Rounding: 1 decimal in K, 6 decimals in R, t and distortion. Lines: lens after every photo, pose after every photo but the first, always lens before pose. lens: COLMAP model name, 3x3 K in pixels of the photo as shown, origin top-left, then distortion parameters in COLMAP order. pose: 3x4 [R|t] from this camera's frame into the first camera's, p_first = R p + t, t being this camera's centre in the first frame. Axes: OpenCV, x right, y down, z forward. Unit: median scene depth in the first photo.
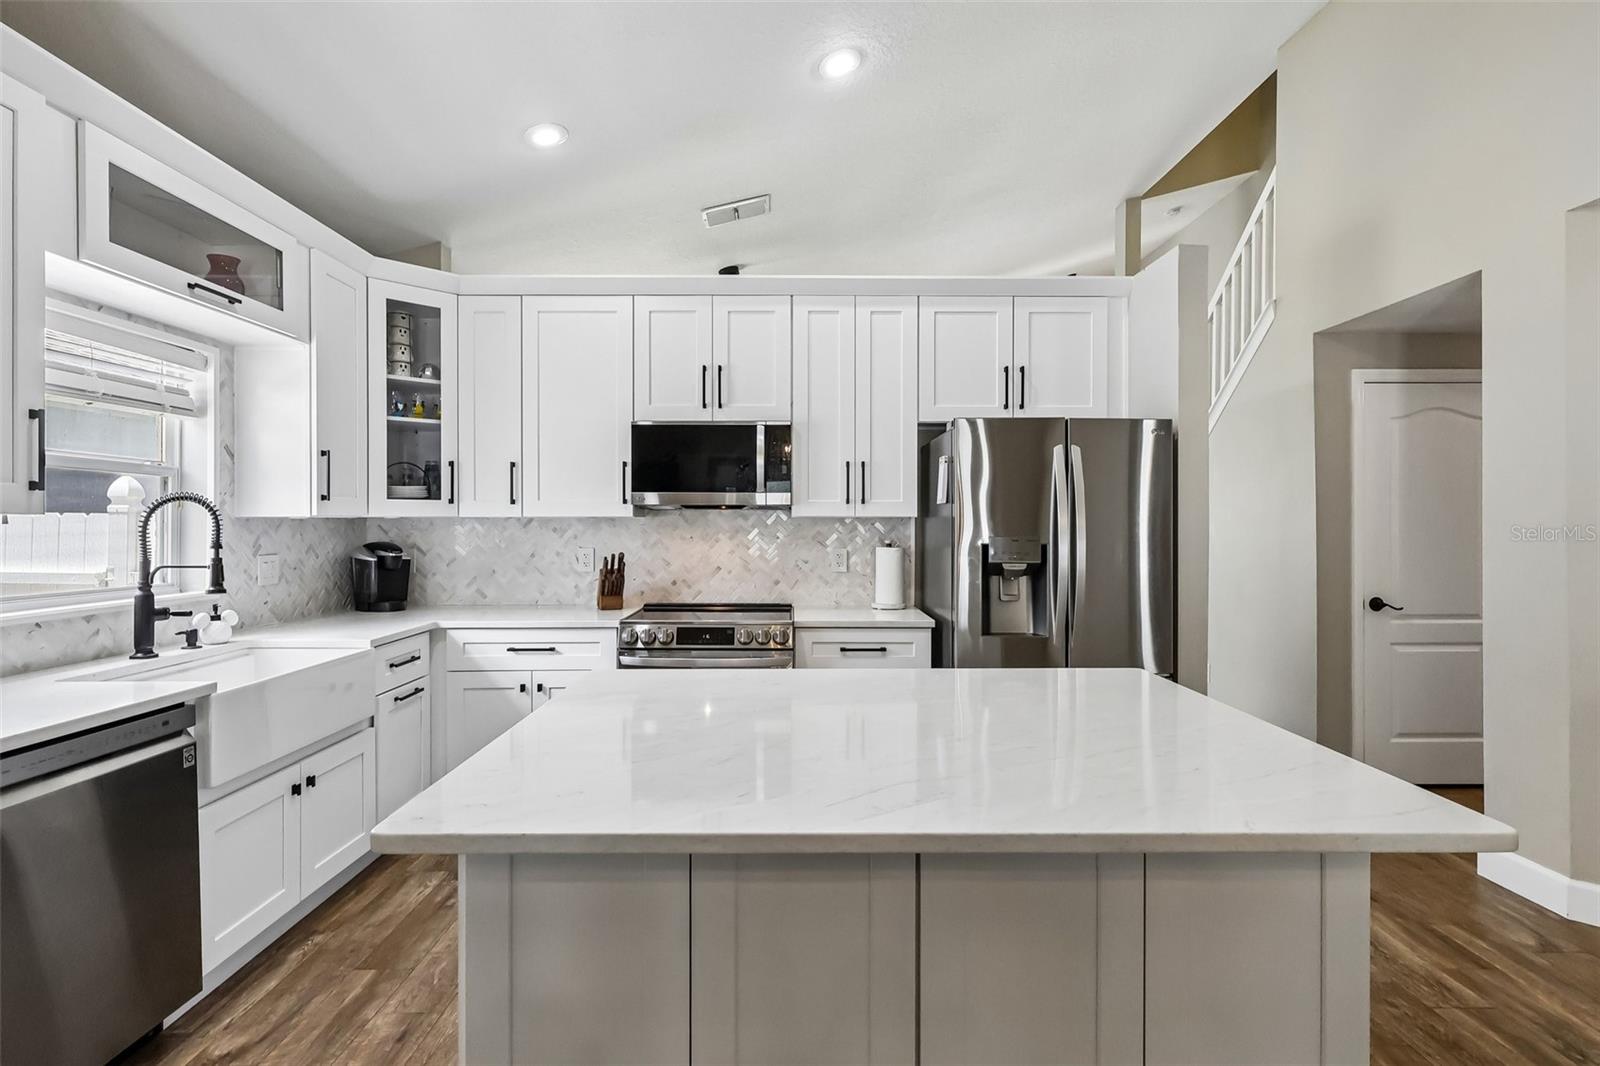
lens RADIAL K [[785.9, 0, 795.9], [0, 785.9, 538.2], [0, 0, 1]] dist [0.000188, 0.000278]
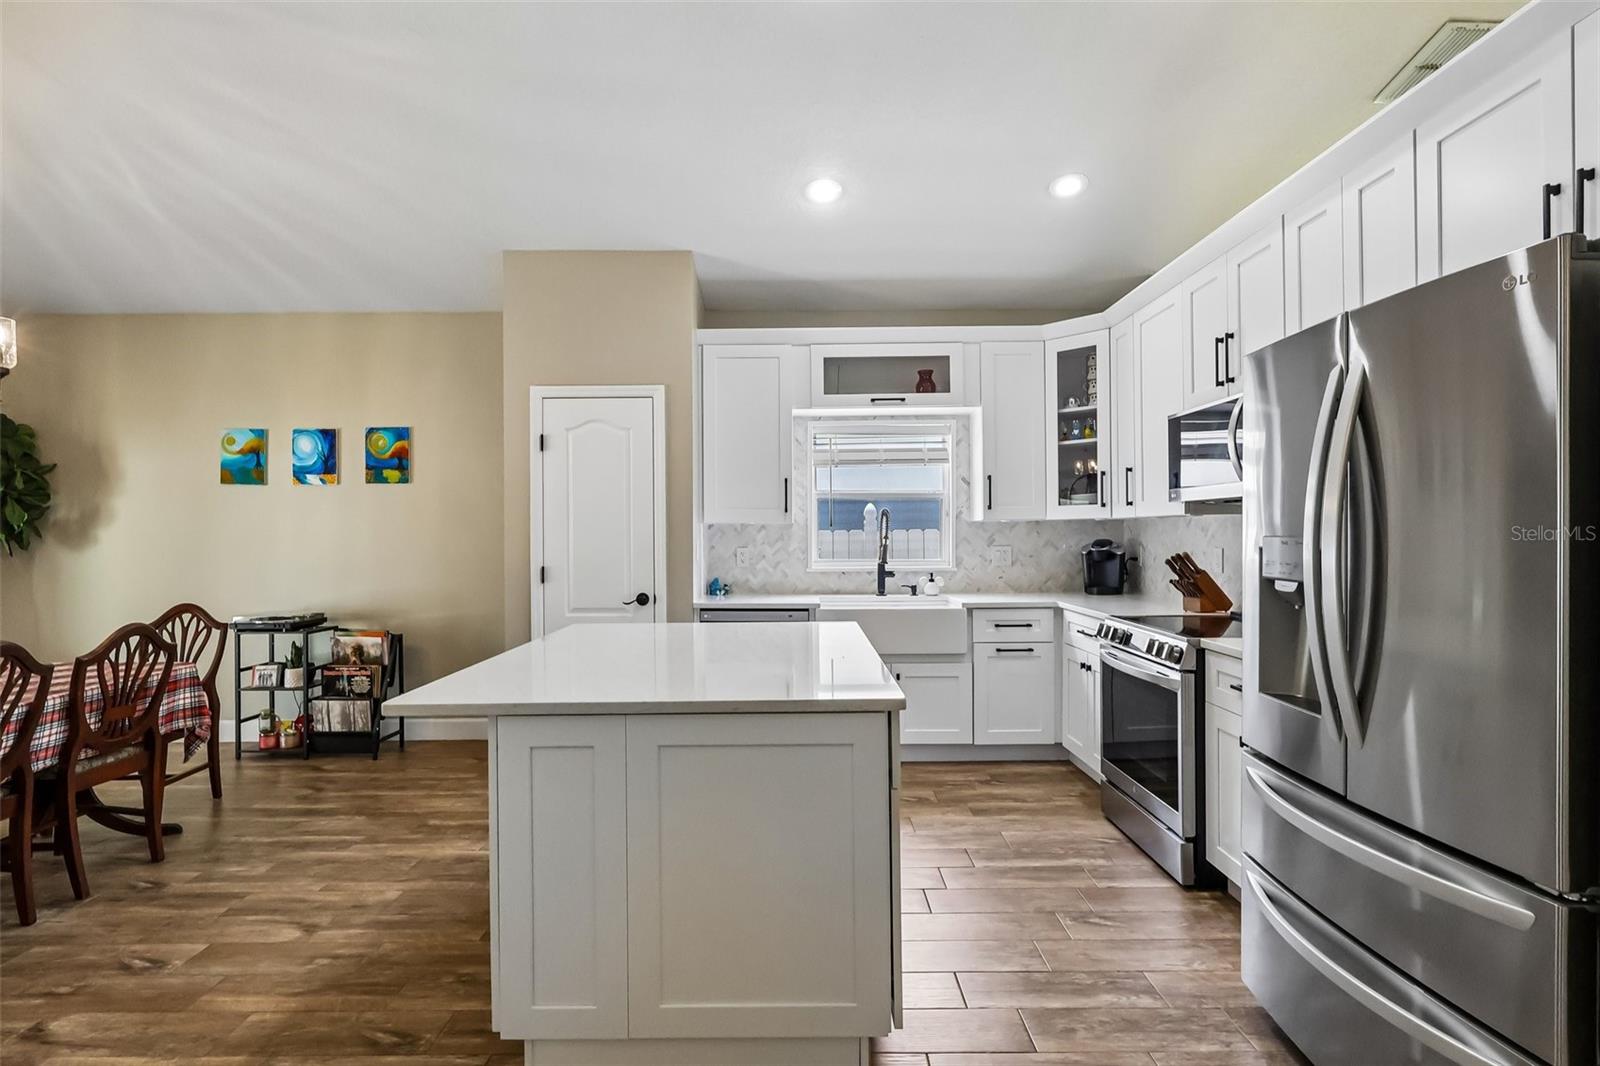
lens RADIAL K [[794.2, 0, 801.8], [0, 794.2, 532.2], [0, 0, 1]] dist [-0.000653, 0.000610]
pose [[0.000784, -0.001729, -0.999998, 0.763979], [-0.012312, 0.999923, -0.001738, 0.002158], [0.999924, 0.012314, 0.000763, 0.548598]]
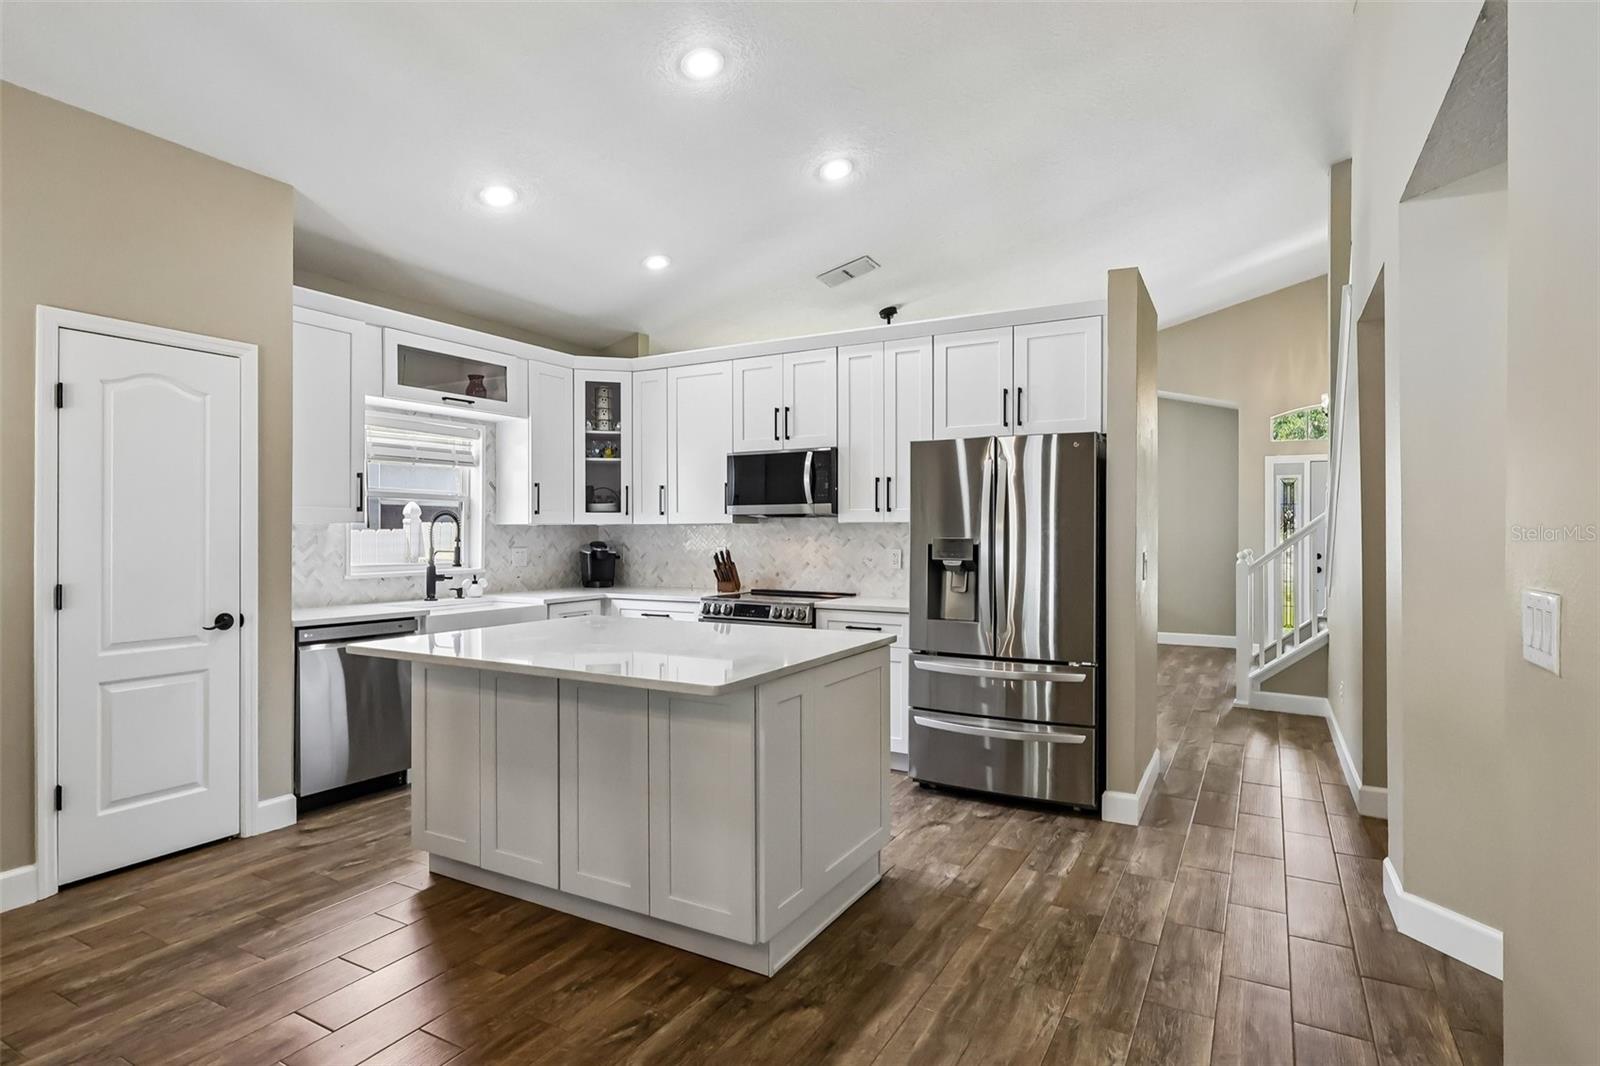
lens RADIAL K [[820.2, 0, 803.0], [0, 820.2, 550.9], [0, 0, 1]] dist [-0.001466, 0.000336]
pose [[0.872317, 0.011040, -0.488816, 0.601053], [-0.009475, 0.999939, 0.005677, 0.011239], [0.488849, -0.000320, 0.872368, -0.175800]]
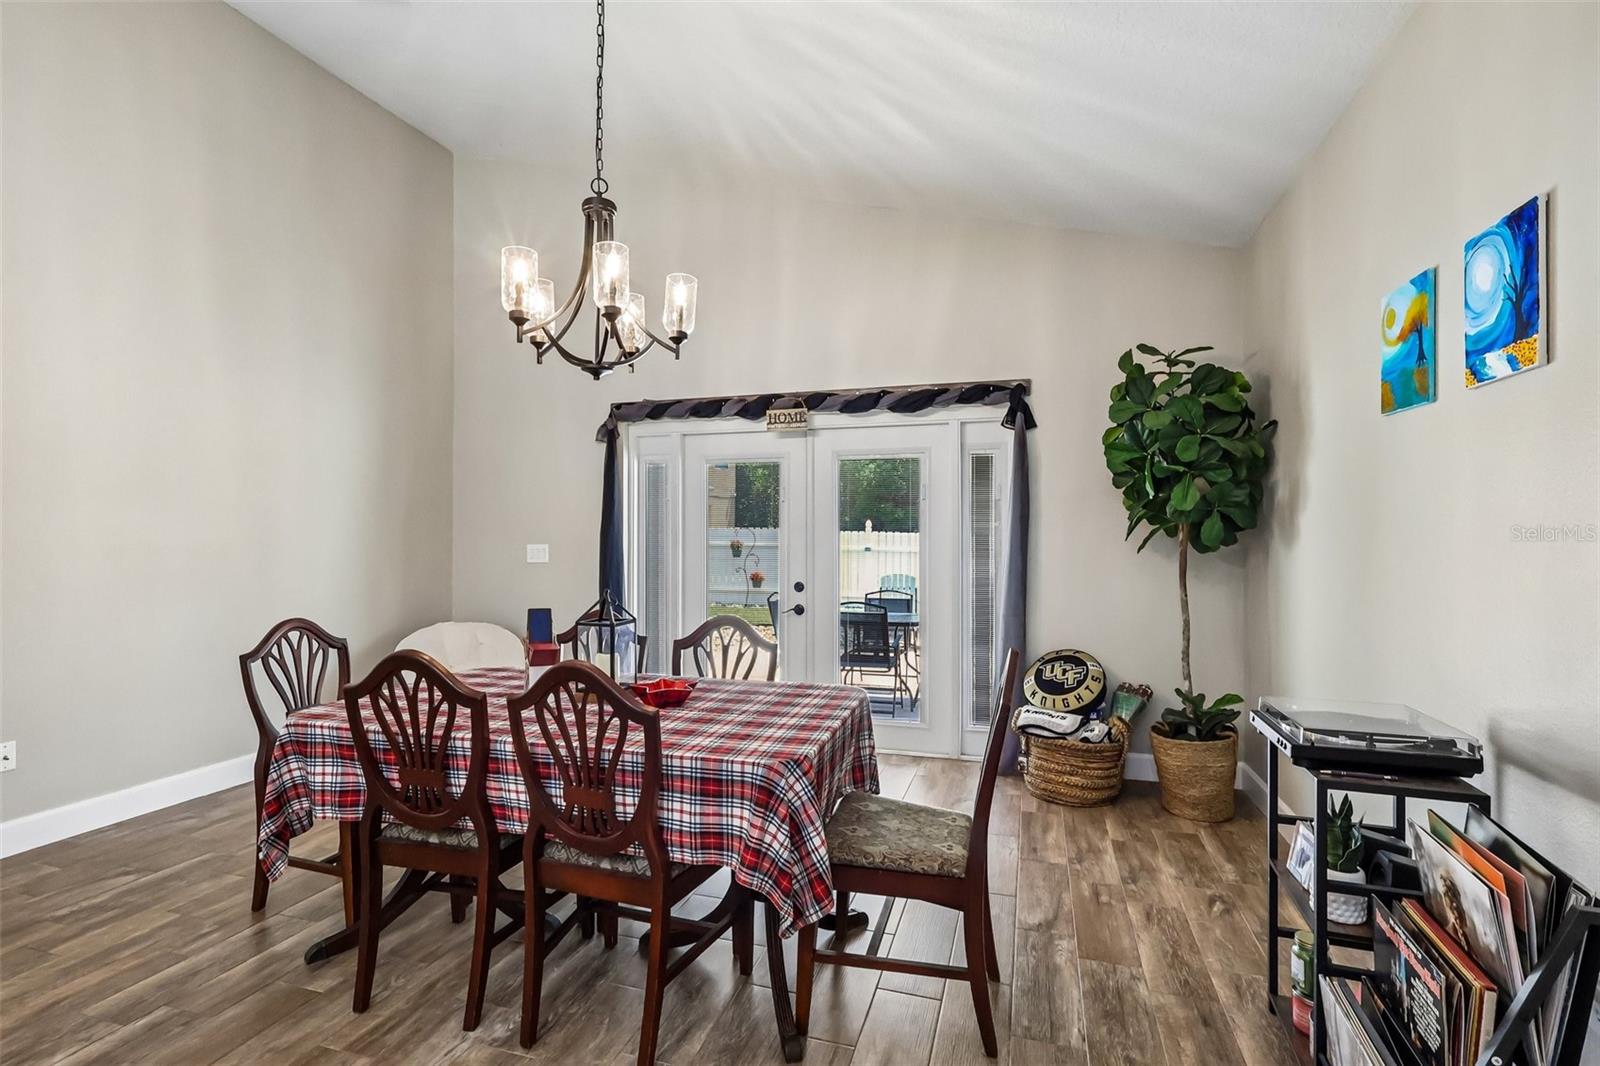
lens RADIAL K [[757.4, 0, 795.8], [0, 757.4, 526.1], [0, 0, 1]] dist [0.000504, 0.000538]
pose [[-0.953497, 0.000811, 0.301401, -0.324837], [0.003277, 0.999965, 0.007674, 0.013732], [-0.301385, 0.008304, -0.953467, 0.283899]]
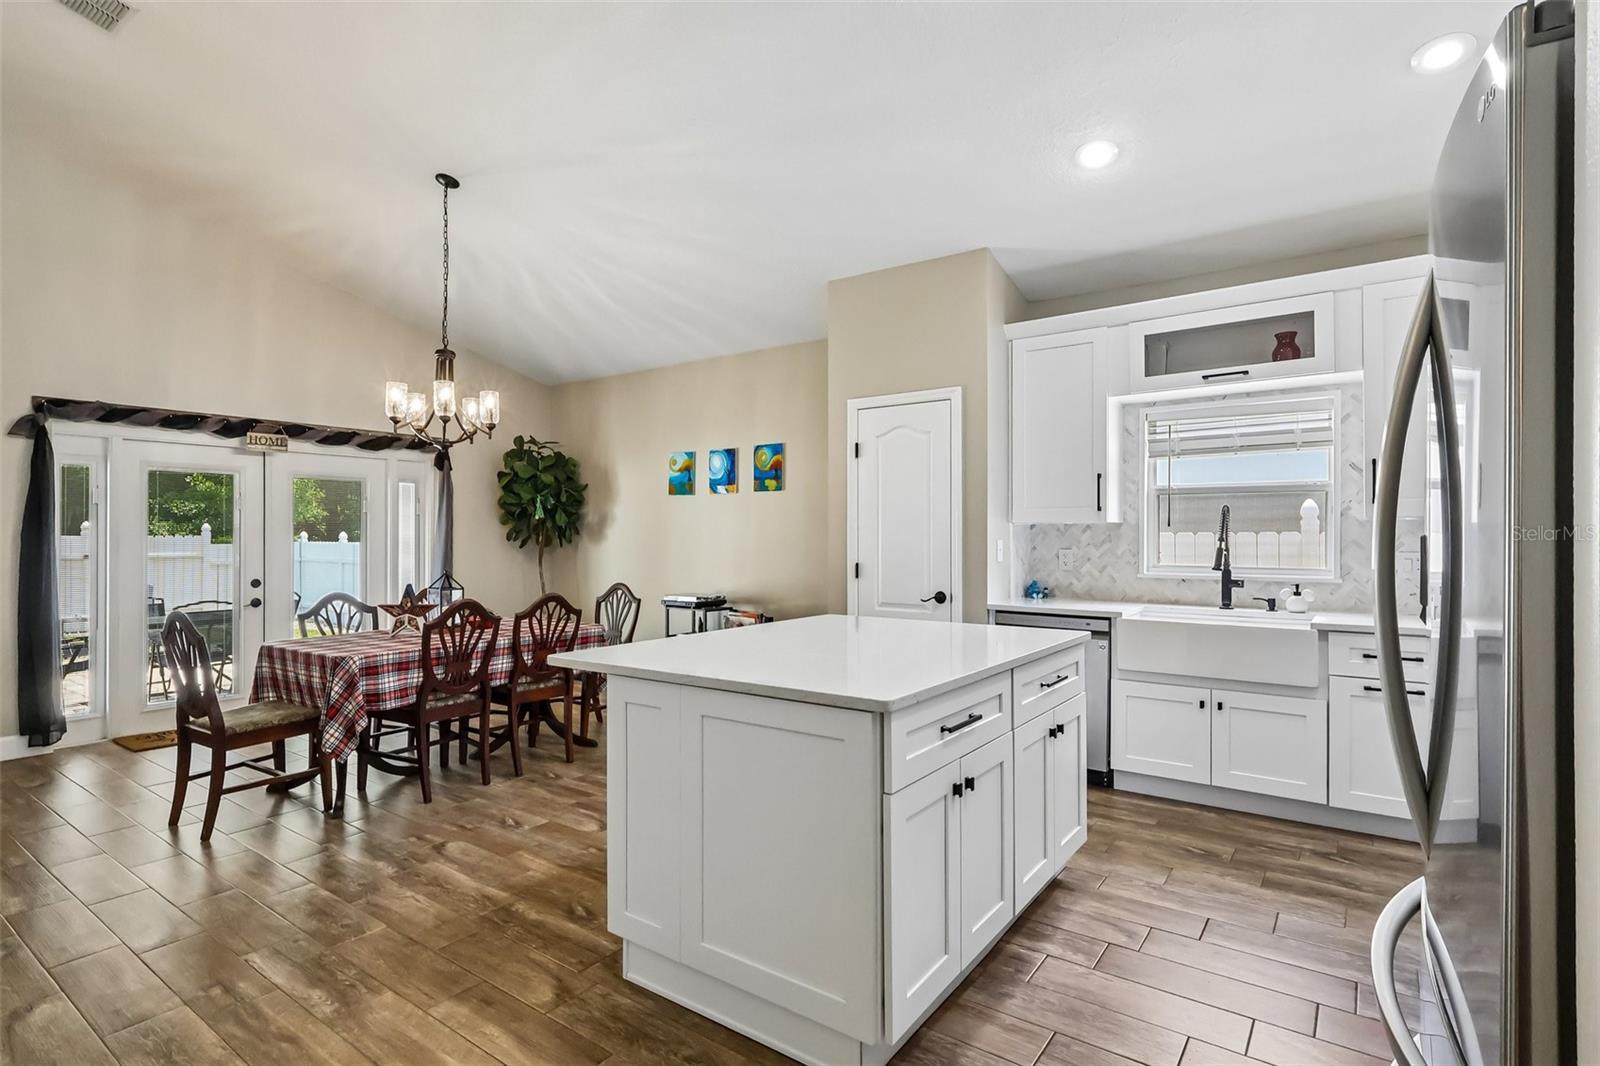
lens RADIAL K [[794.2, 0, 801.8], [0, 794.2, 532.2], [0, 0, 1]] dist [-0.000653, 0.000610]
pose [[-0.584268, -0.005967, -0.811539, 0.687157], [-0.015995, 0.999863, 0.004164, 0.001603], [0.811403, 0.015414, -0.584283, 0.849585]]
